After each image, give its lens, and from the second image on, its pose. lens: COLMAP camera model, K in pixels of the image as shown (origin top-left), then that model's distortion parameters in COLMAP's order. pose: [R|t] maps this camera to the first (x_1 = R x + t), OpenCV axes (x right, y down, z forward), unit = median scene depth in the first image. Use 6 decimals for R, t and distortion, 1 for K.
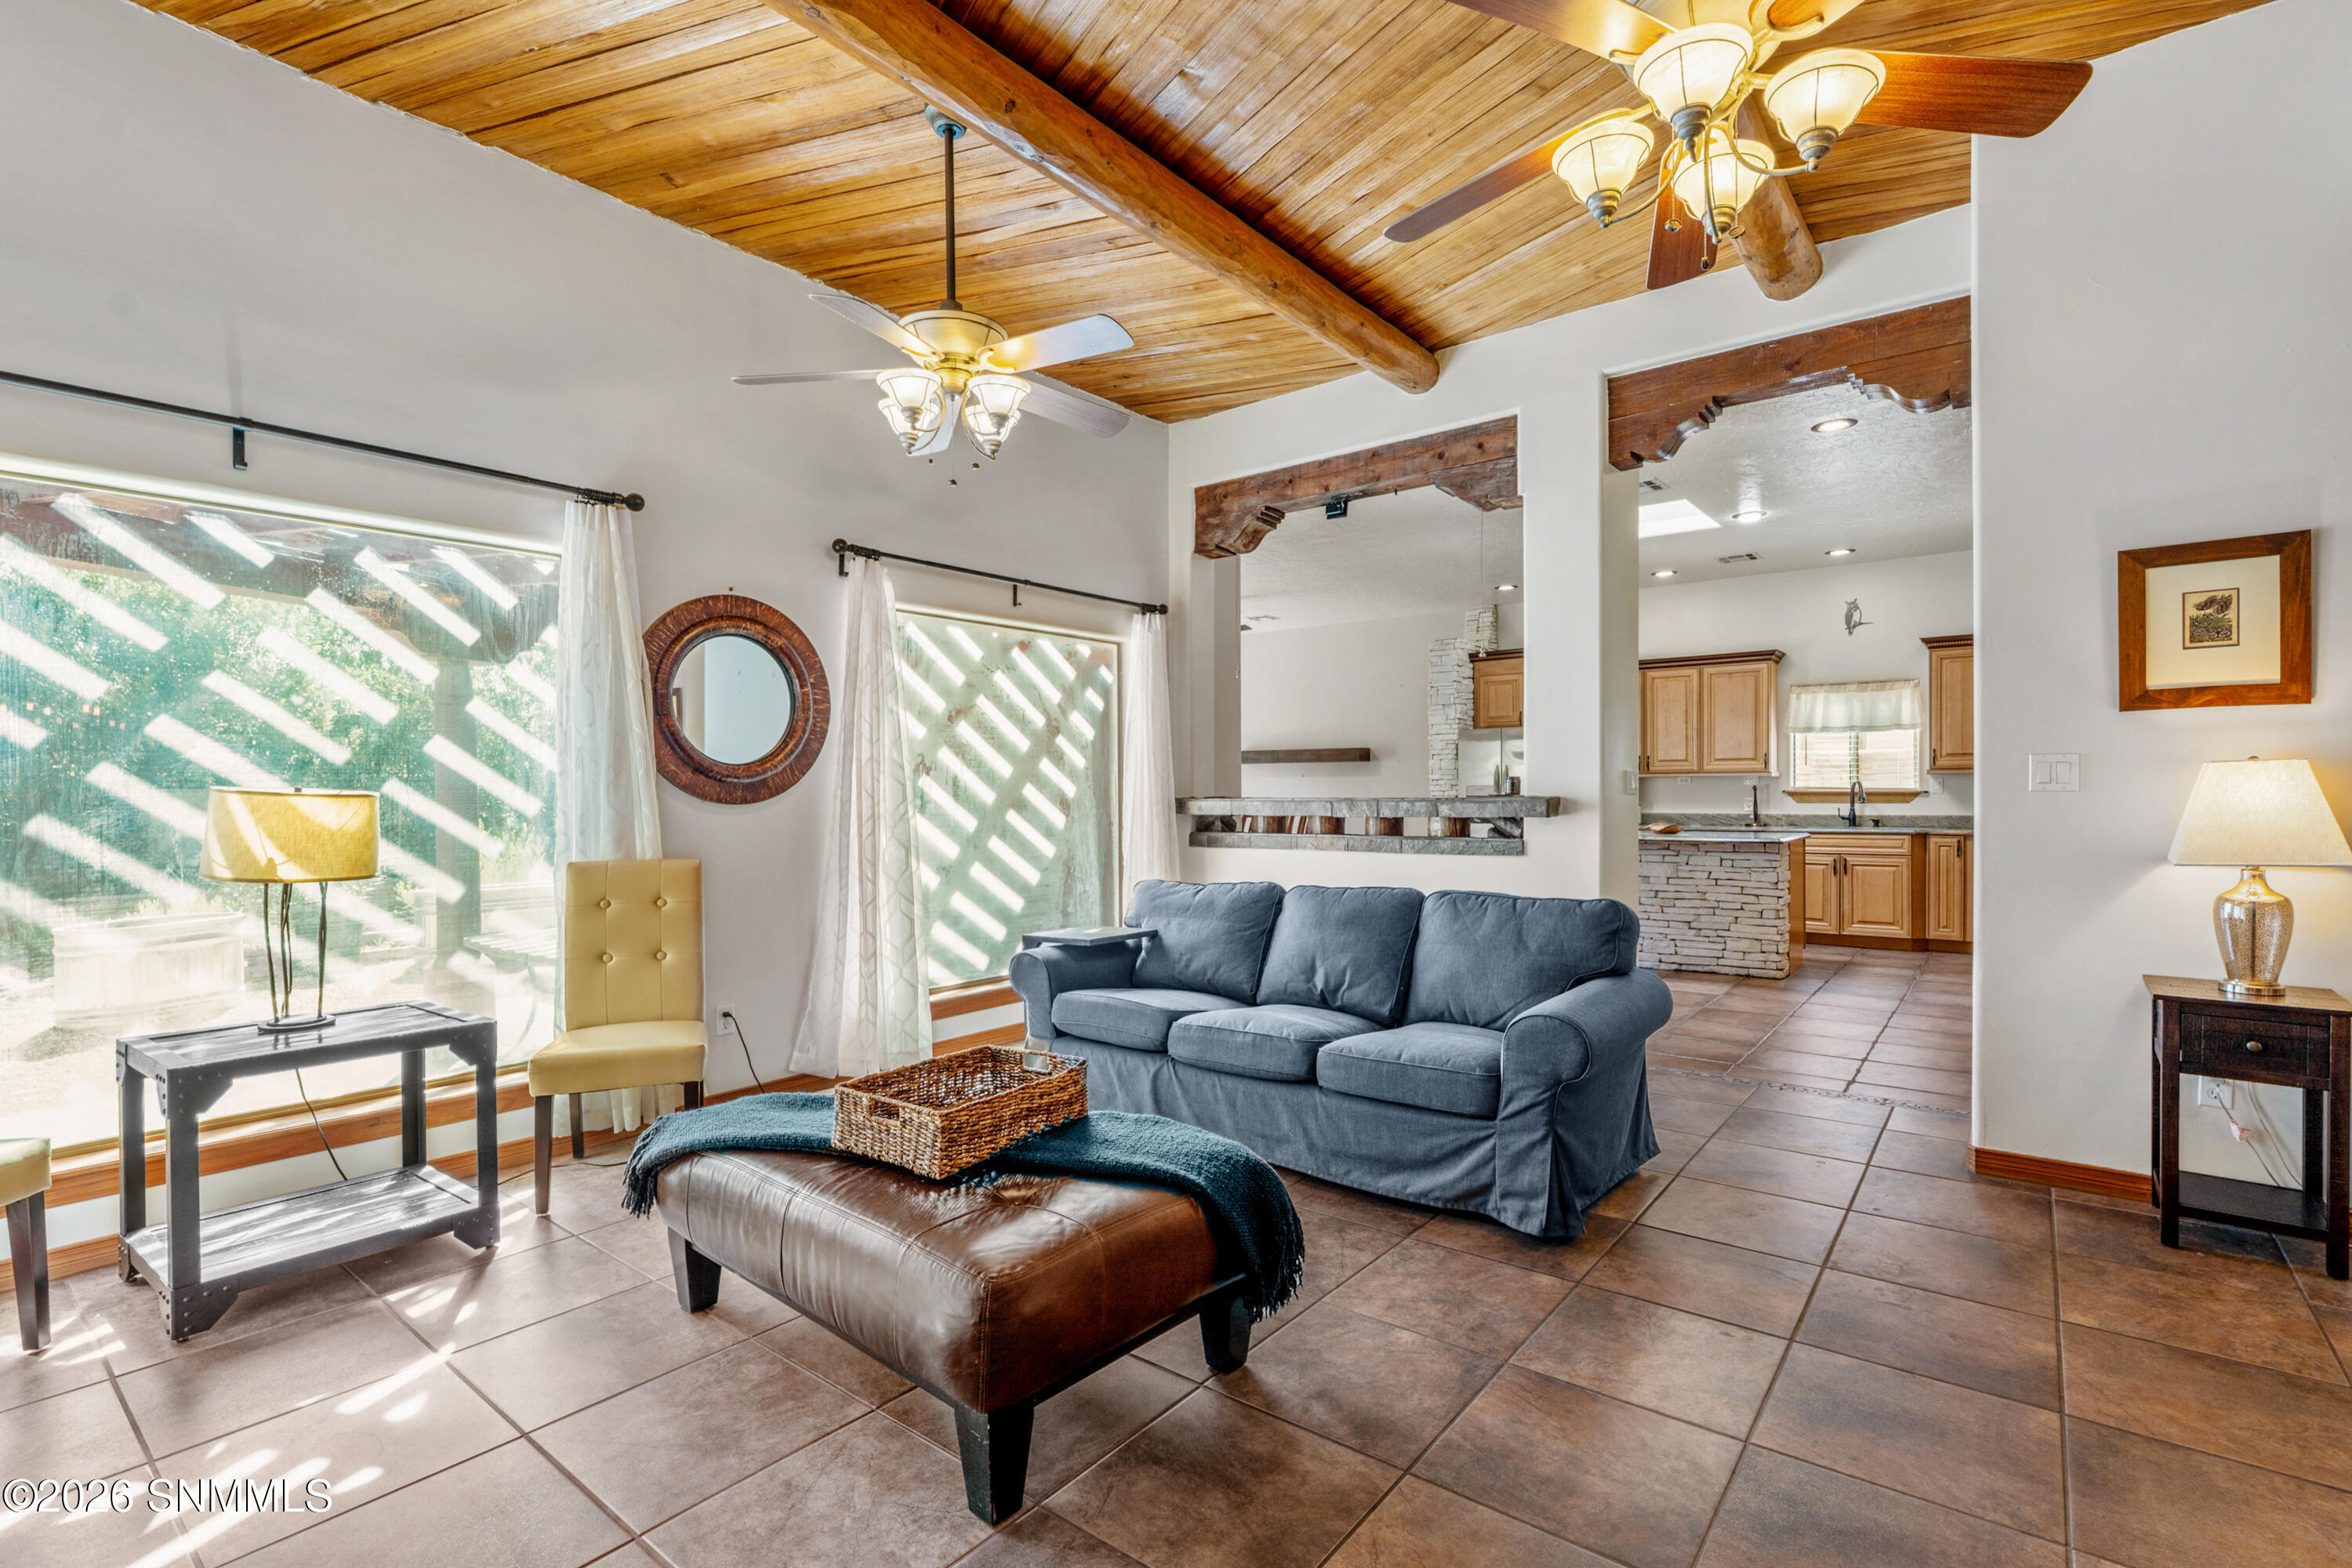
lens RADIAL K [[1072.4, 0, 1176.0], [0, 1072.4, 784.0], [0, 0, 1]] dist [-0.030052, 0.000056]
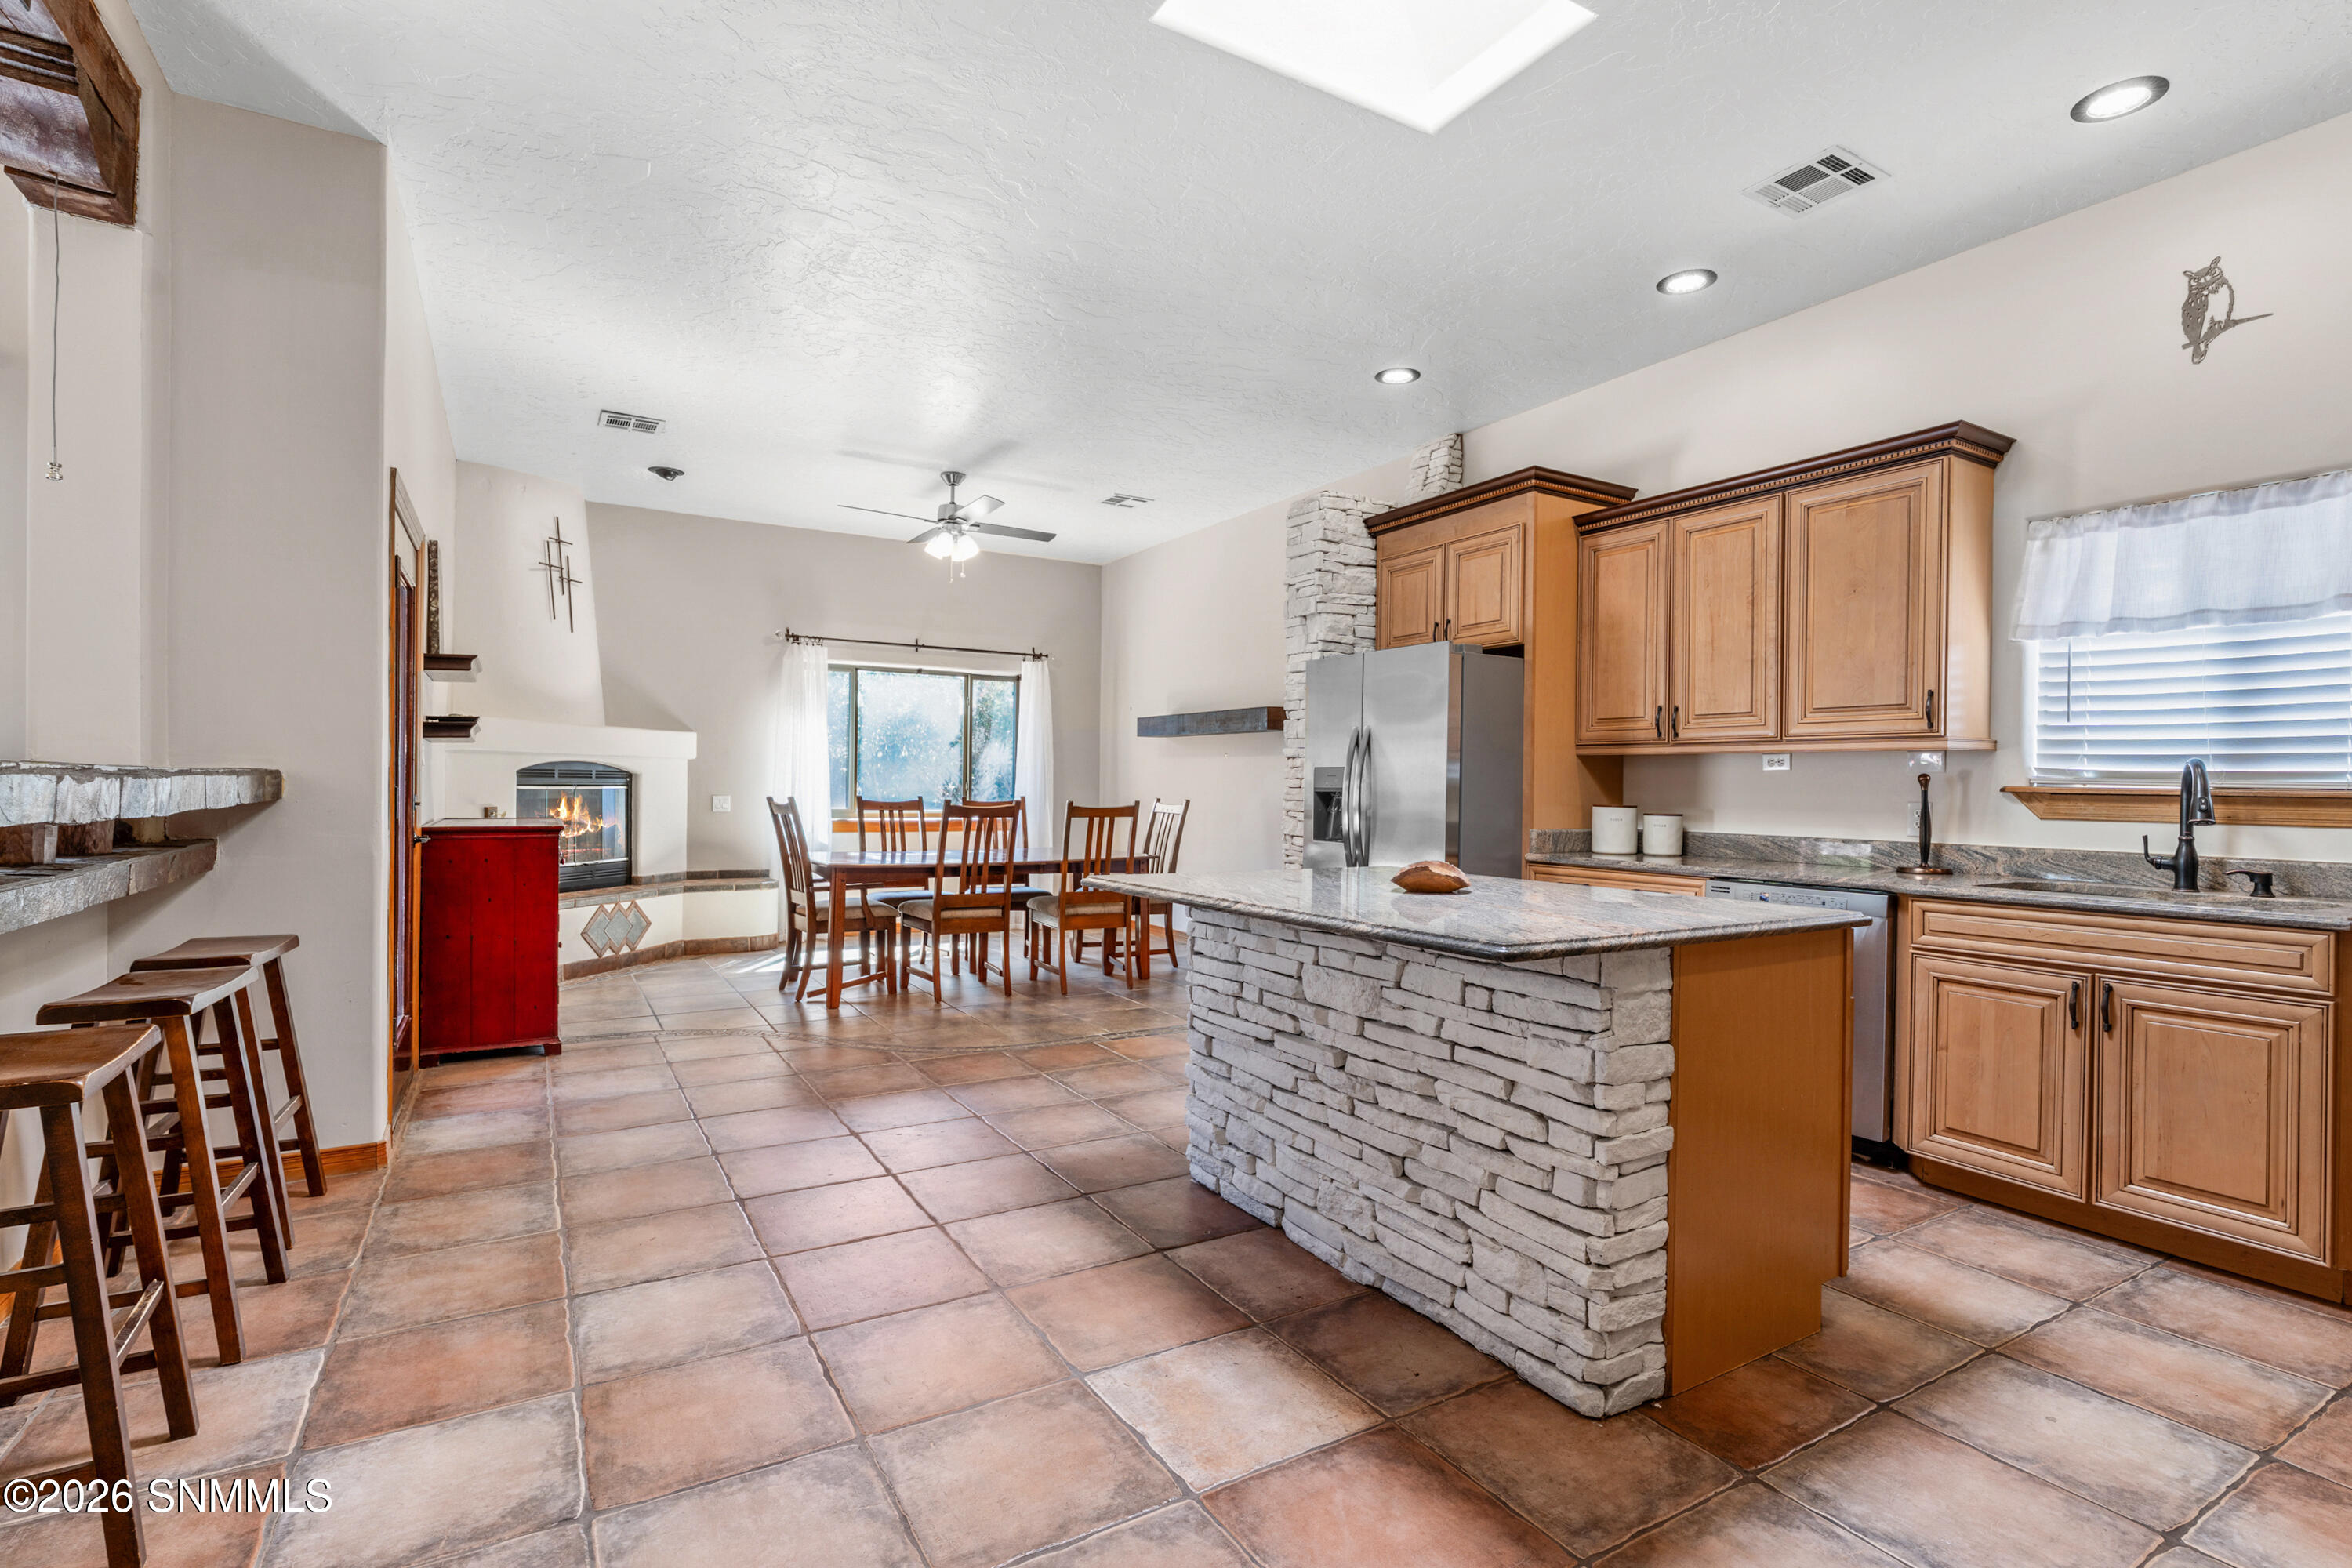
lens RADIAL K [[1121.9, 0, 1213.3], [0, 1121.9, 776.5], [0, 0, 1]] dist [-0.000391, 0.000094]
pose [[0.945378, 0.013110, -0.325712, 0.440229], [-0.015013, 0.999882, -0.003330, 0.008147], [0.325629, 0.008038, 0.945463, 0.522087]]
